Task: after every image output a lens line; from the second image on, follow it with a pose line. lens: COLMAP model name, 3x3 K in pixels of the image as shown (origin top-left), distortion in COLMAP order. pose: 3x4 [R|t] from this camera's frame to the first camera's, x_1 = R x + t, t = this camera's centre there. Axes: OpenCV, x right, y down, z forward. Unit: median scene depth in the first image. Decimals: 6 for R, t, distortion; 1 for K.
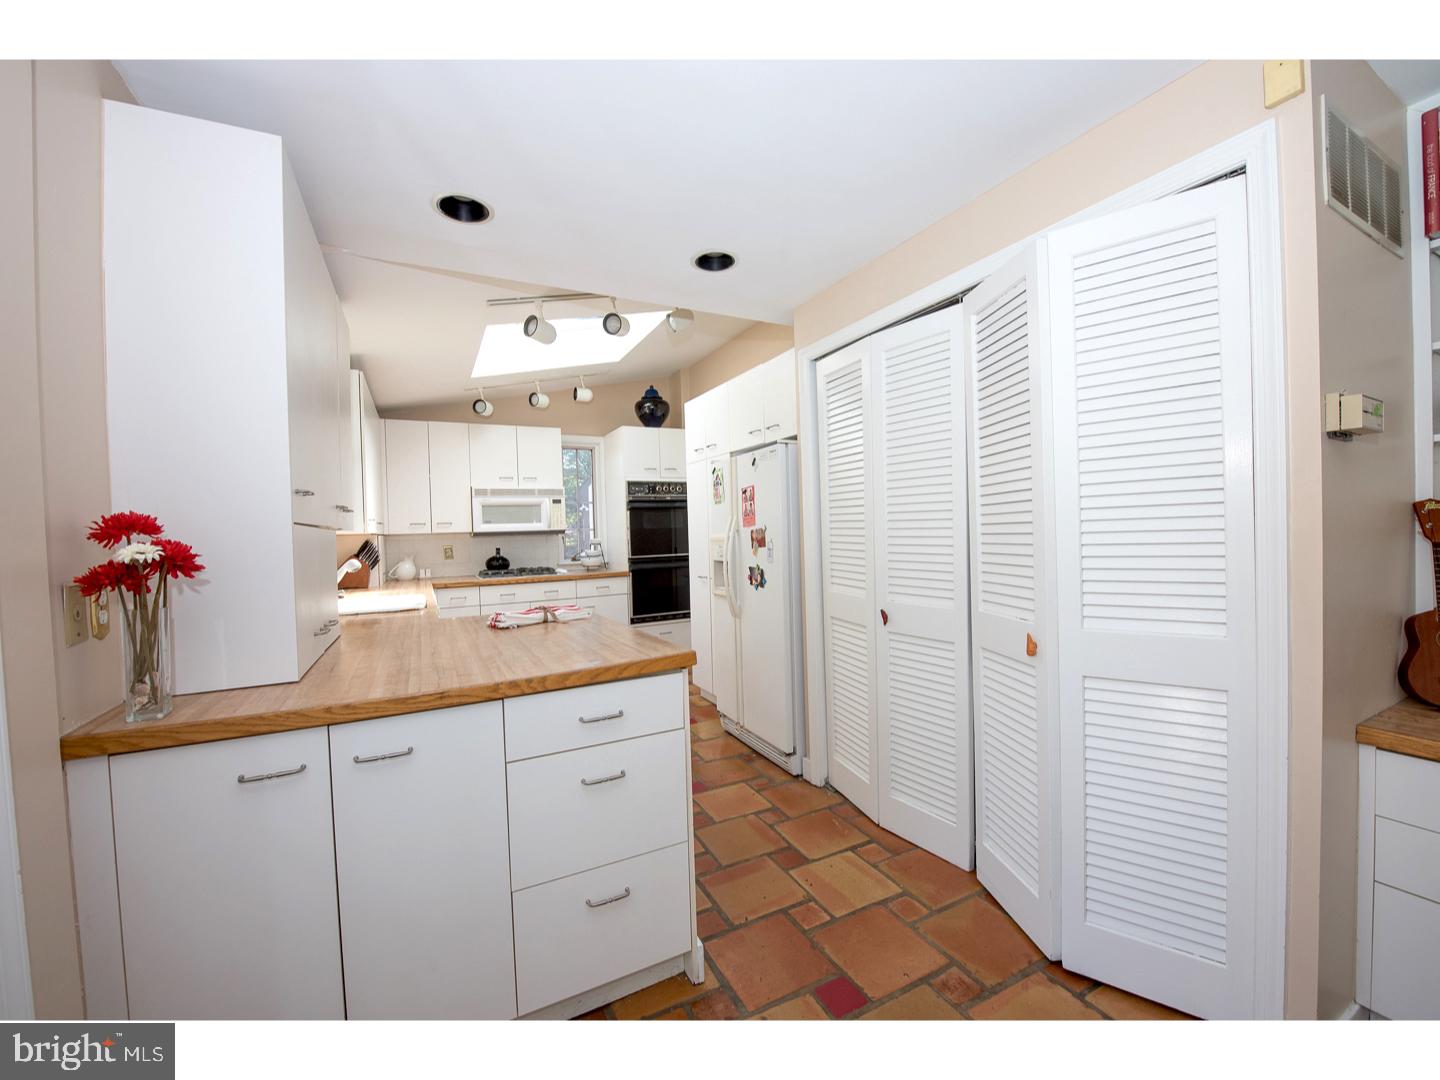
lens RADIAL K [[577.8, 0, 720.1], [0, 577.8, 540.4], [0, 0, 1]] dist [-0.010320, -0.000121]
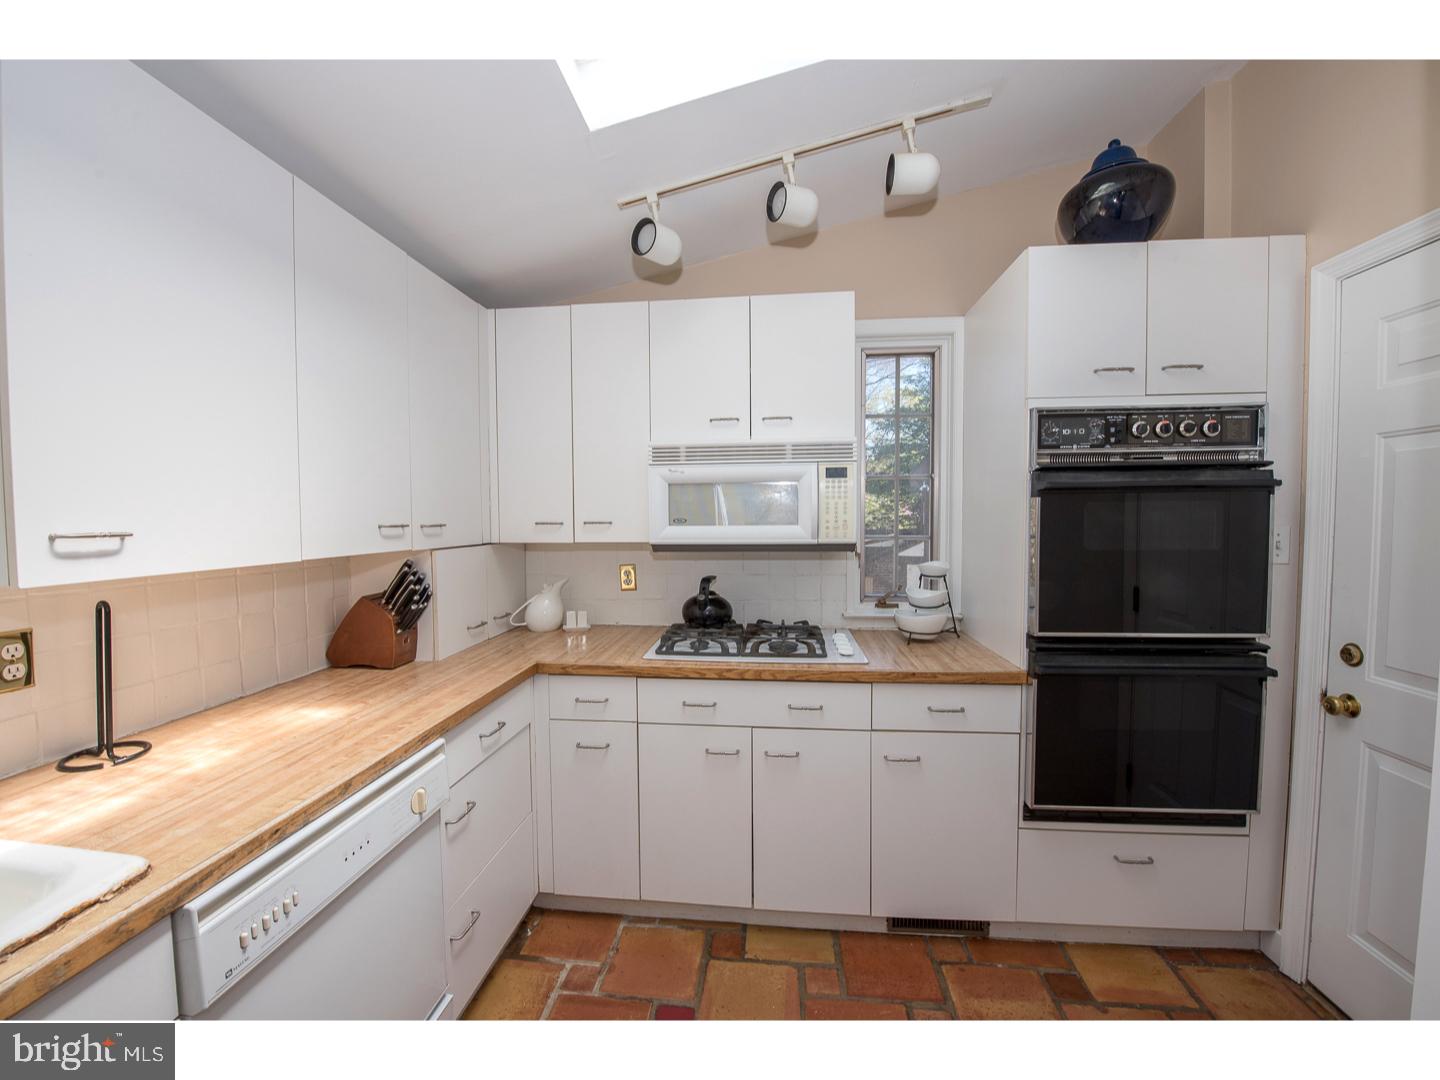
lens RADIAL K [[577.8, 0, 723.2], [0, 577.8, 543.3], [0, 0, 1]] dist [-0.010320, -0.000121]
pose [[0.841358, 0.048709, -0.538279, -0.129625], [-0.027080, 0.998479, 0.048025, -0.035491], [0.539800, -0.025830, 0.841397, 0.616142]]
